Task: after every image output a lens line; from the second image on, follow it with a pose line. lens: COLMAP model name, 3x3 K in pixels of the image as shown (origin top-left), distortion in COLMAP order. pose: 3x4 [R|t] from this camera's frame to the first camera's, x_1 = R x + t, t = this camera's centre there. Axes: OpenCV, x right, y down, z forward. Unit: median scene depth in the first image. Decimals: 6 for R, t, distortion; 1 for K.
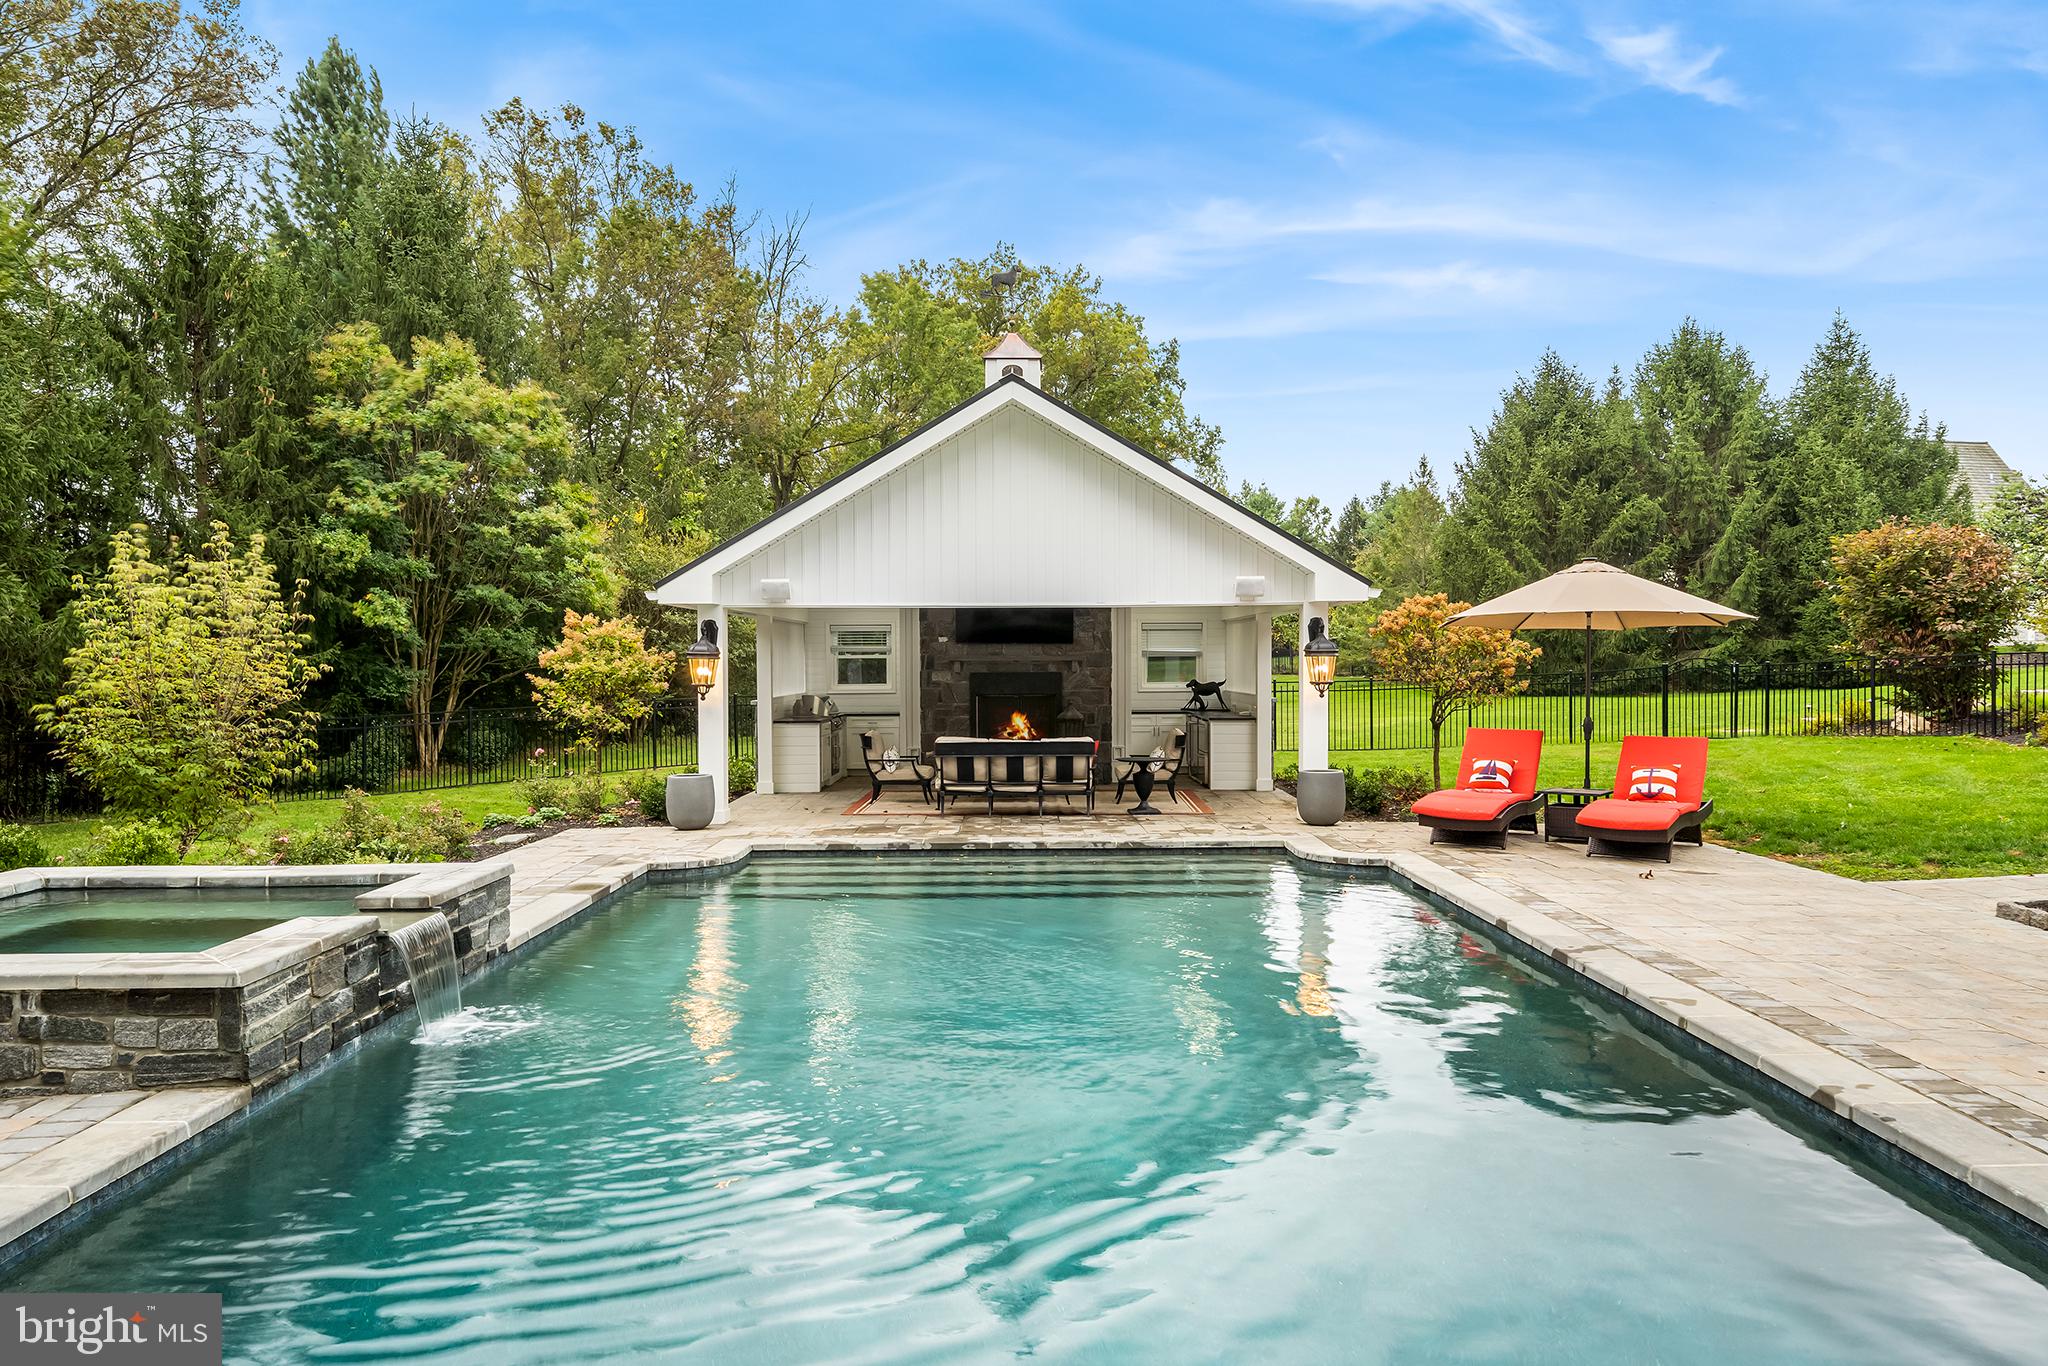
lens RADIAL K [[1425.1, 0, 1027.0], [0, 1425.1, 679.5], [0, 0, 1]] dist [-0.000437, -0.000004]
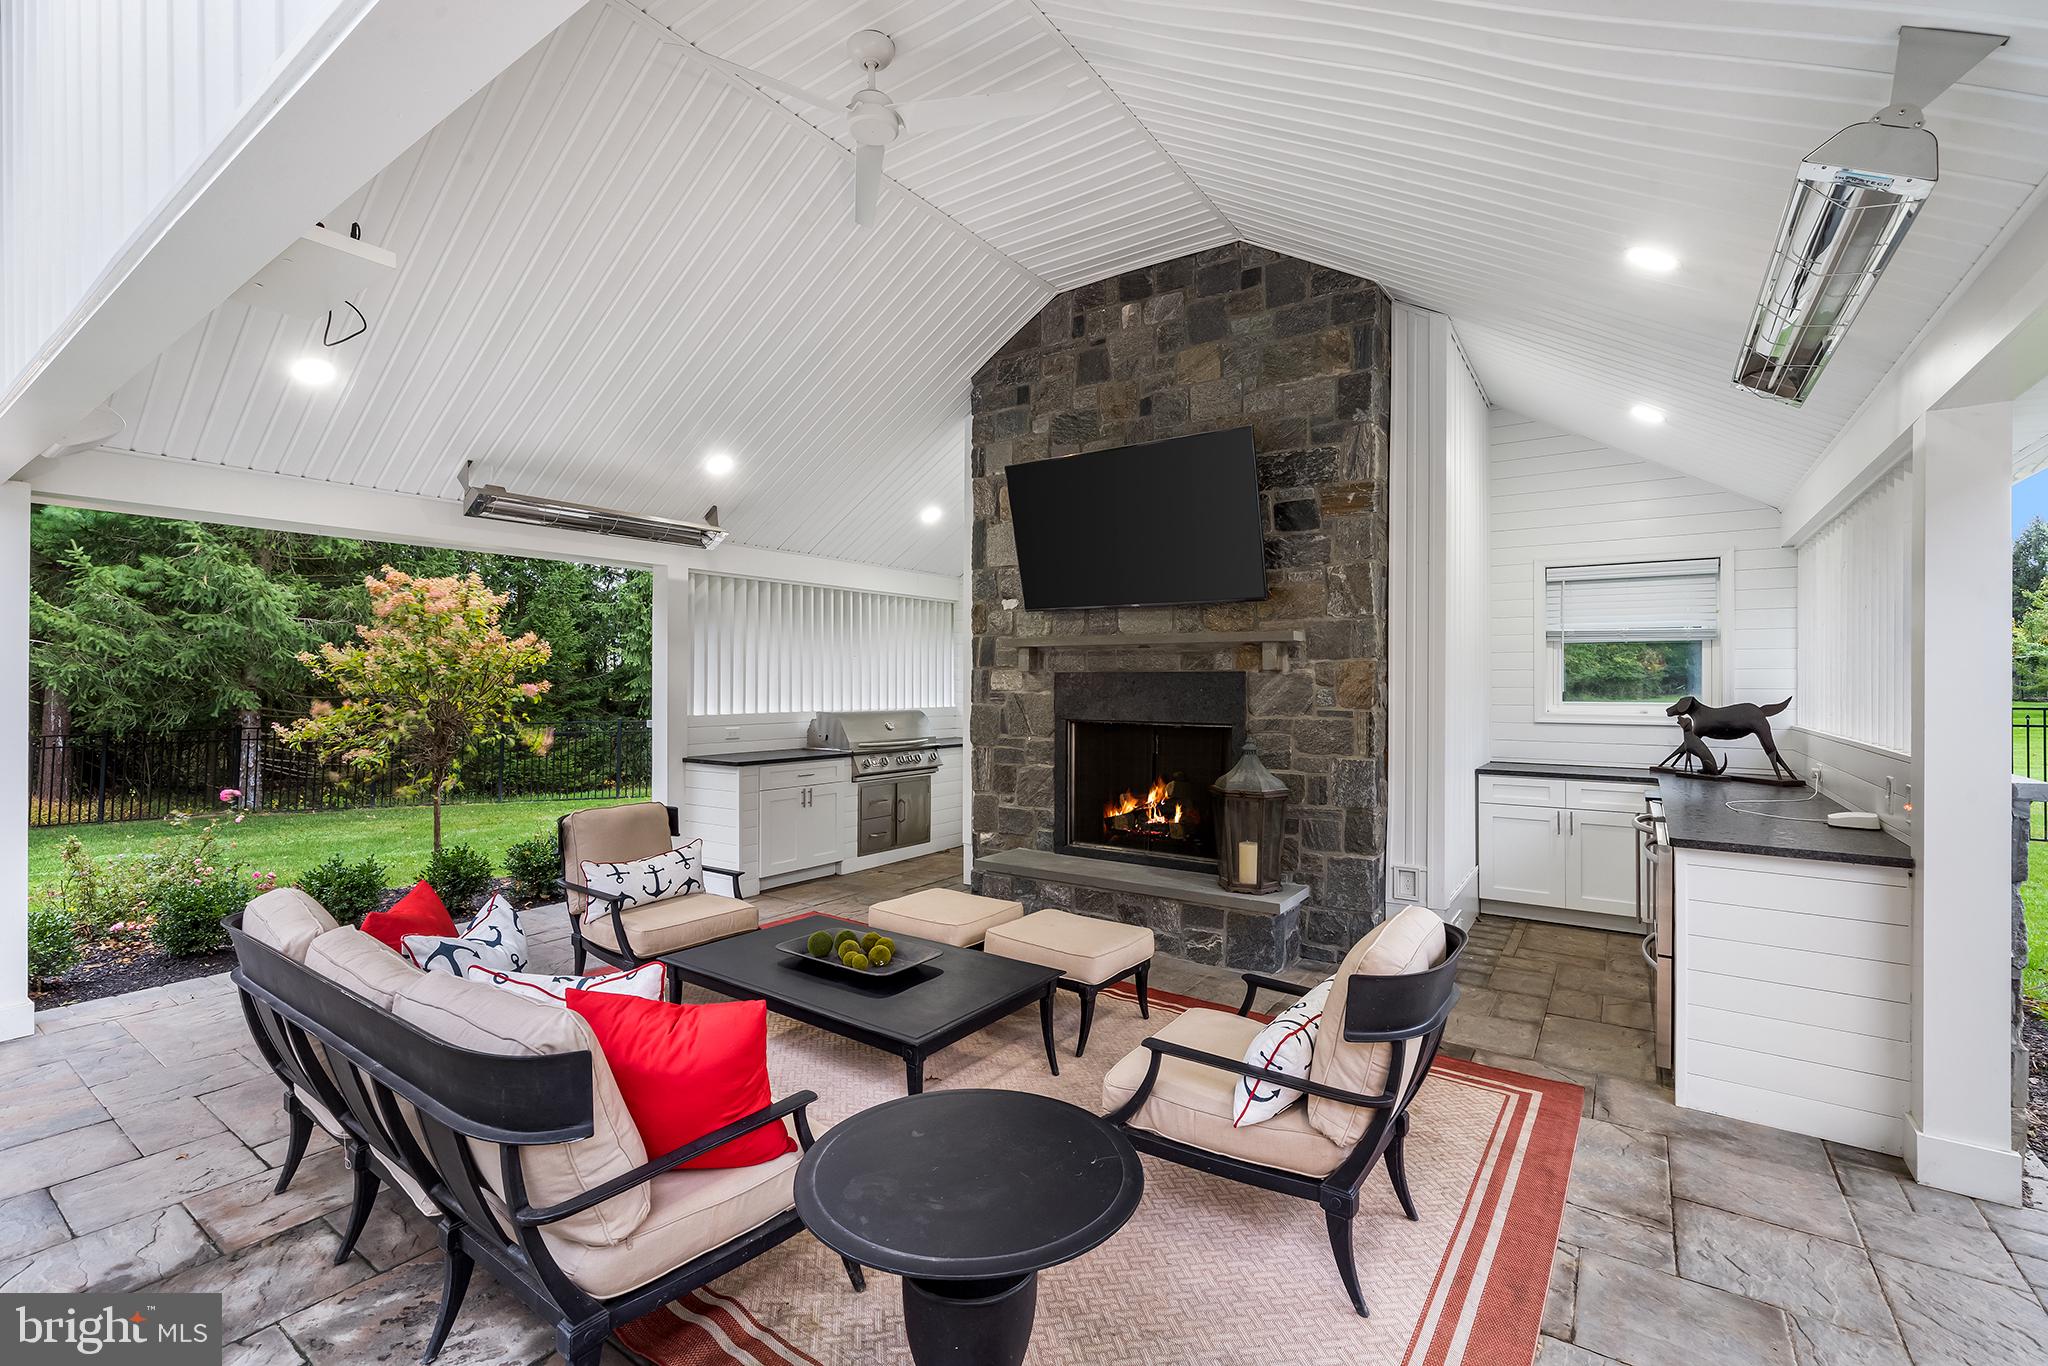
lens RADIAL K [[908.5, 0, 1020.3], [0, 908.5, 683.5], [0, 0, 1]] dist [0.010761, -0.000511]
pose [[0.826740, 0.007663, -0.562533, 0.116571], [-0.017129, 0.999787, -0.011555, 0.002398], [0.562324, 0.019189, 0.826694, 0.748606]]
